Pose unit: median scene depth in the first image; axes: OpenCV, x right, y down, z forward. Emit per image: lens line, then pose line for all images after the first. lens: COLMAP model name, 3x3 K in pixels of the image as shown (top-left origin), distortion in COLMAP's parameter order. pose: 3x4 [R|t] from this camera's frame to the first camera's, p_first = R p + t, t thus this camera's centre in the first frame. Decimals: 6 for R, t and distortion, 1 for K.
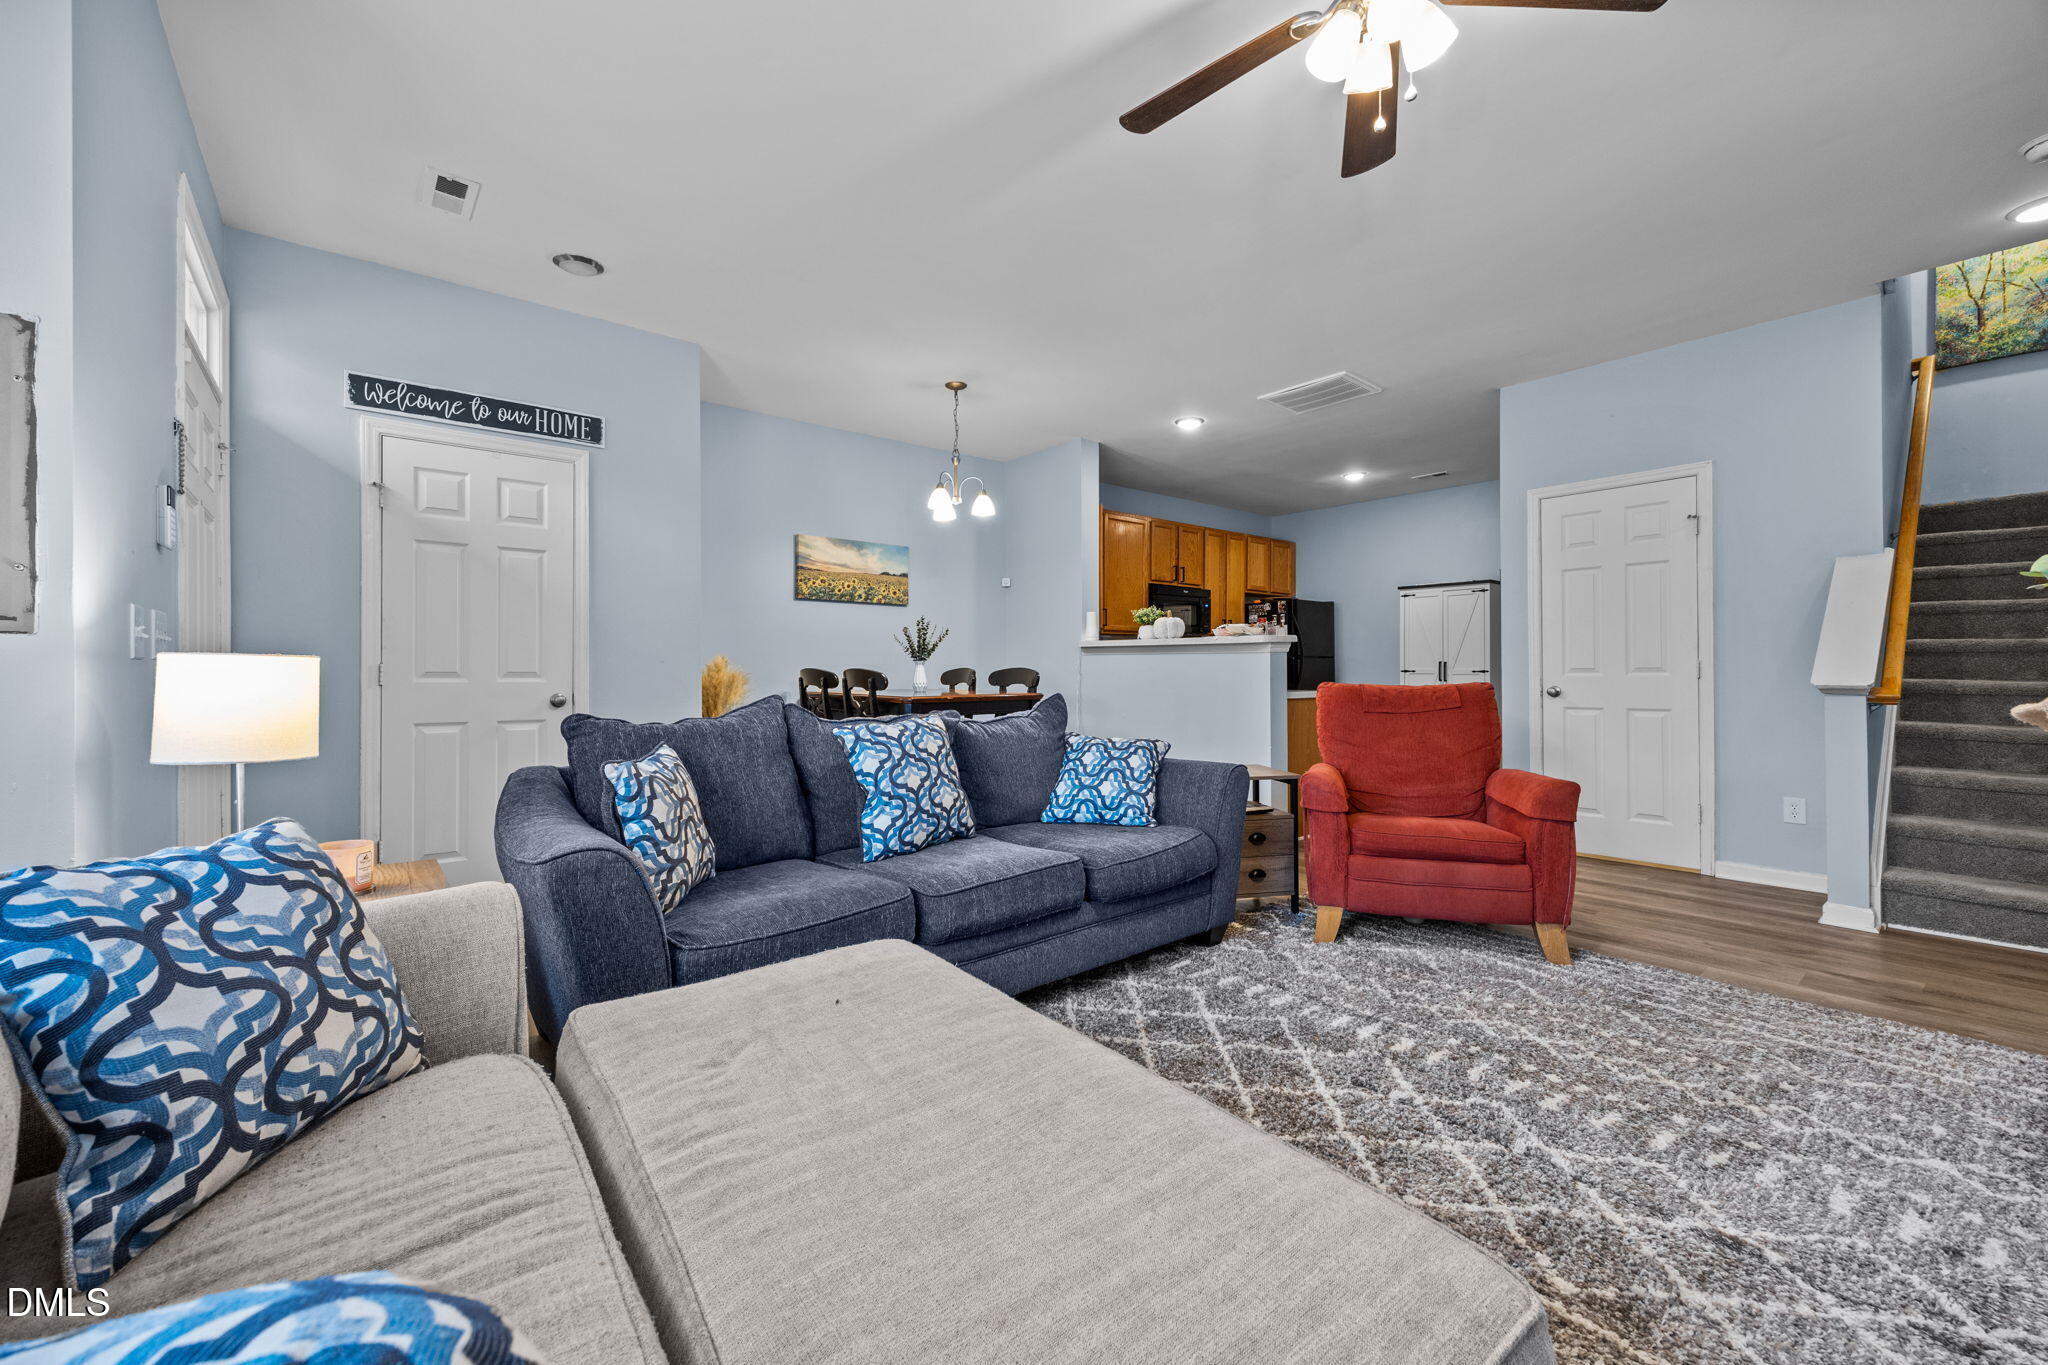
lens RADIAL K [[795.0, 0, 1038.4], [0, 795.0, 672.8], [0, 0, 1]] dist [-0.009363, 0.000037]
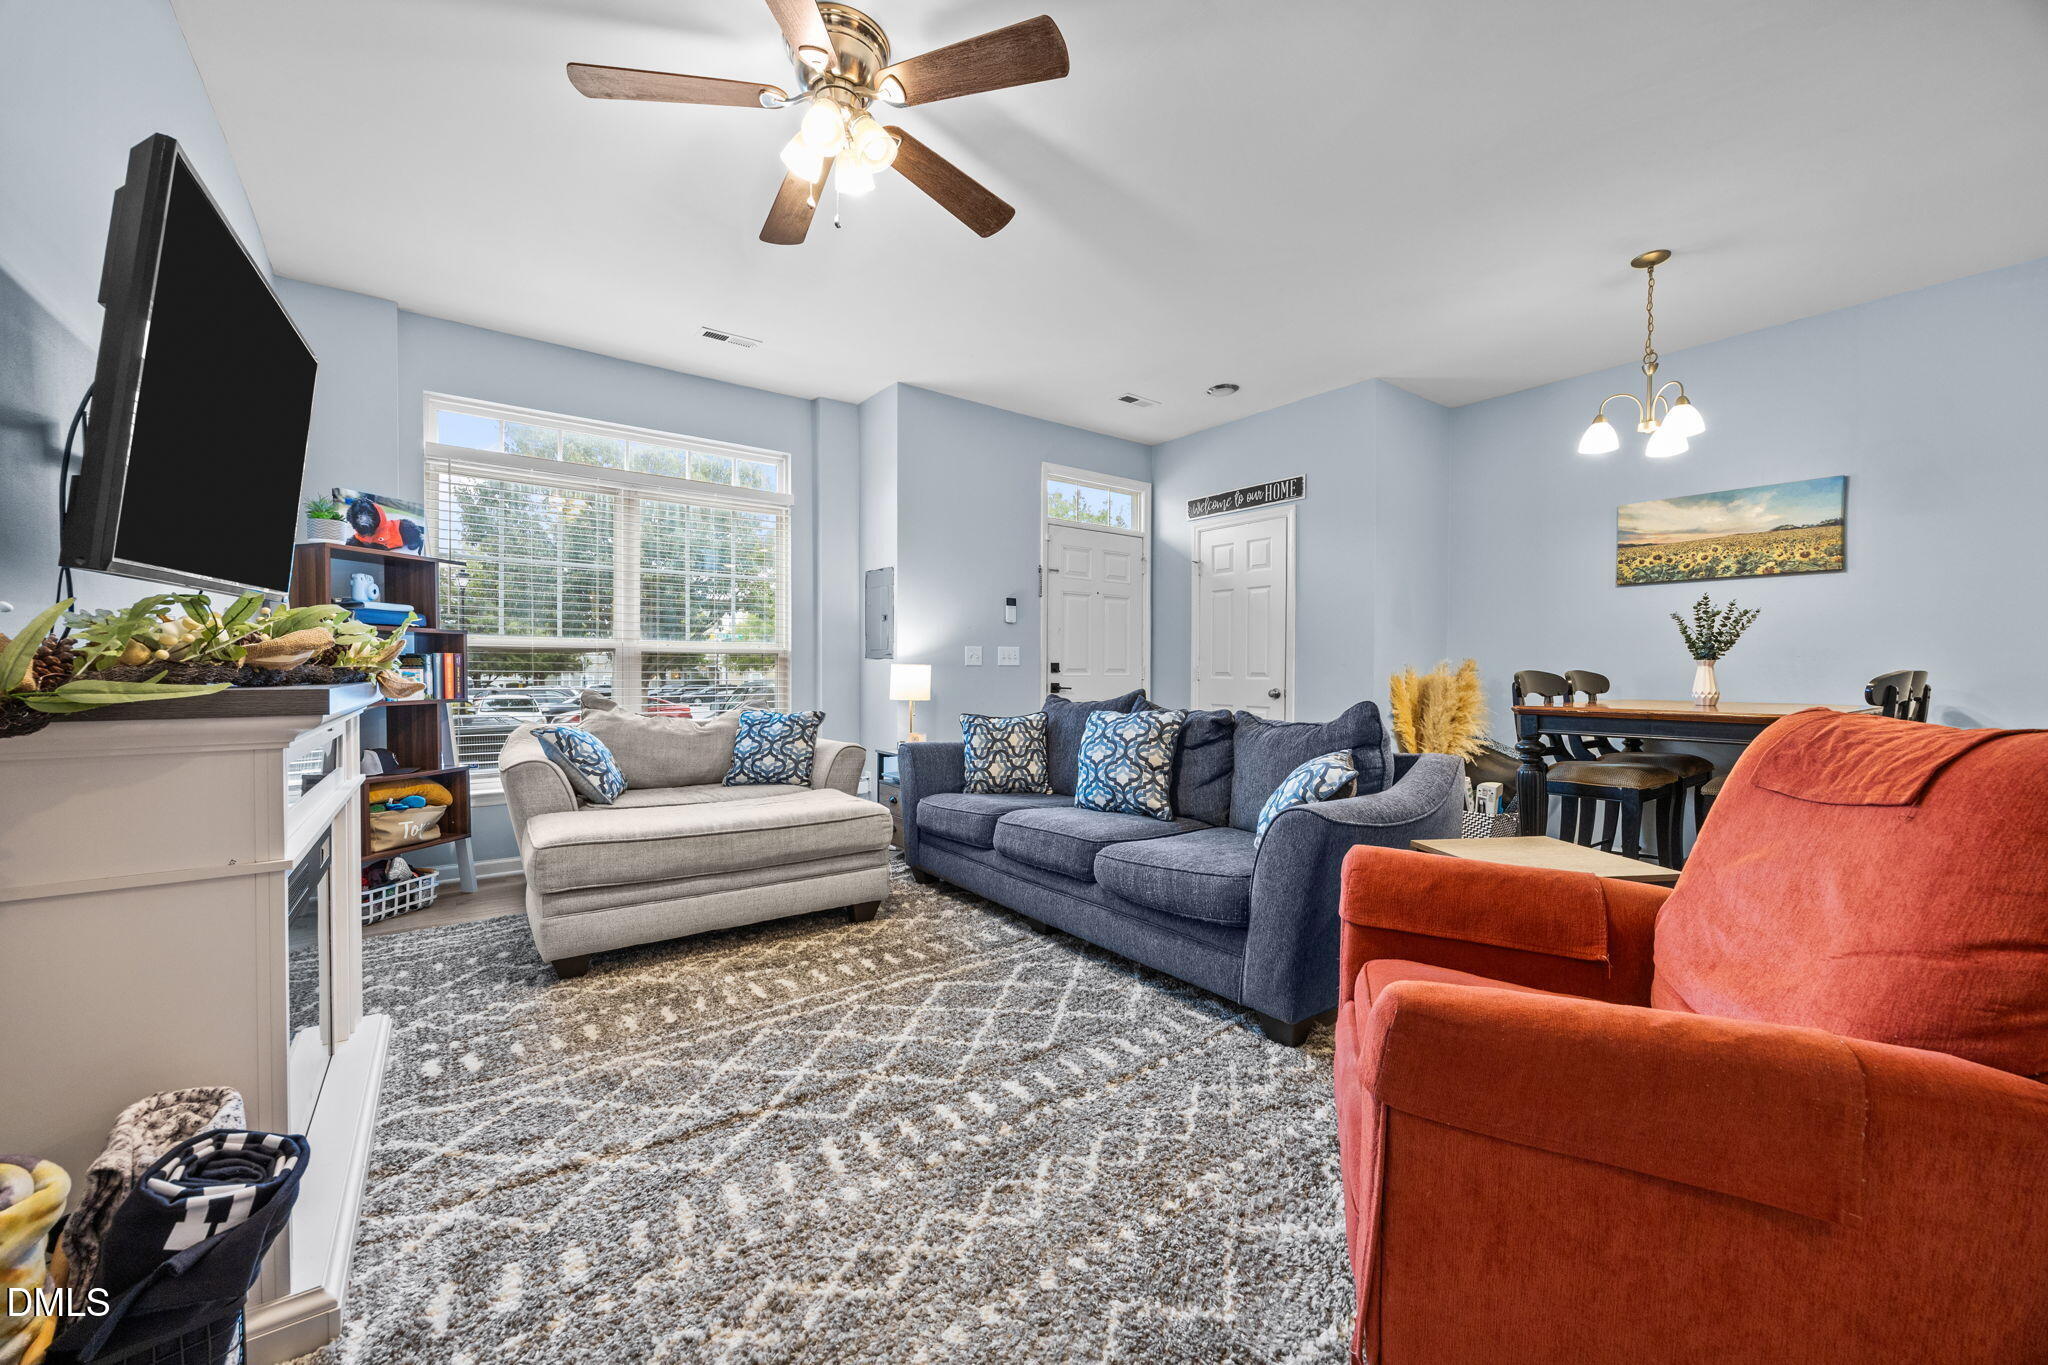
lens RADIAL K [[795.0, 0, 1042.6], [0, 795.0, 680.5], [0, 0, 1]] dist [-0.009363, 0.000037]
pose [[-0.043143, 0.013711, -0.998975, 0.837377], [-0.007048, 0.999877, 0.014028, -0.004170], [0.999044, 0.007646, -0.043041, 0.700413]]
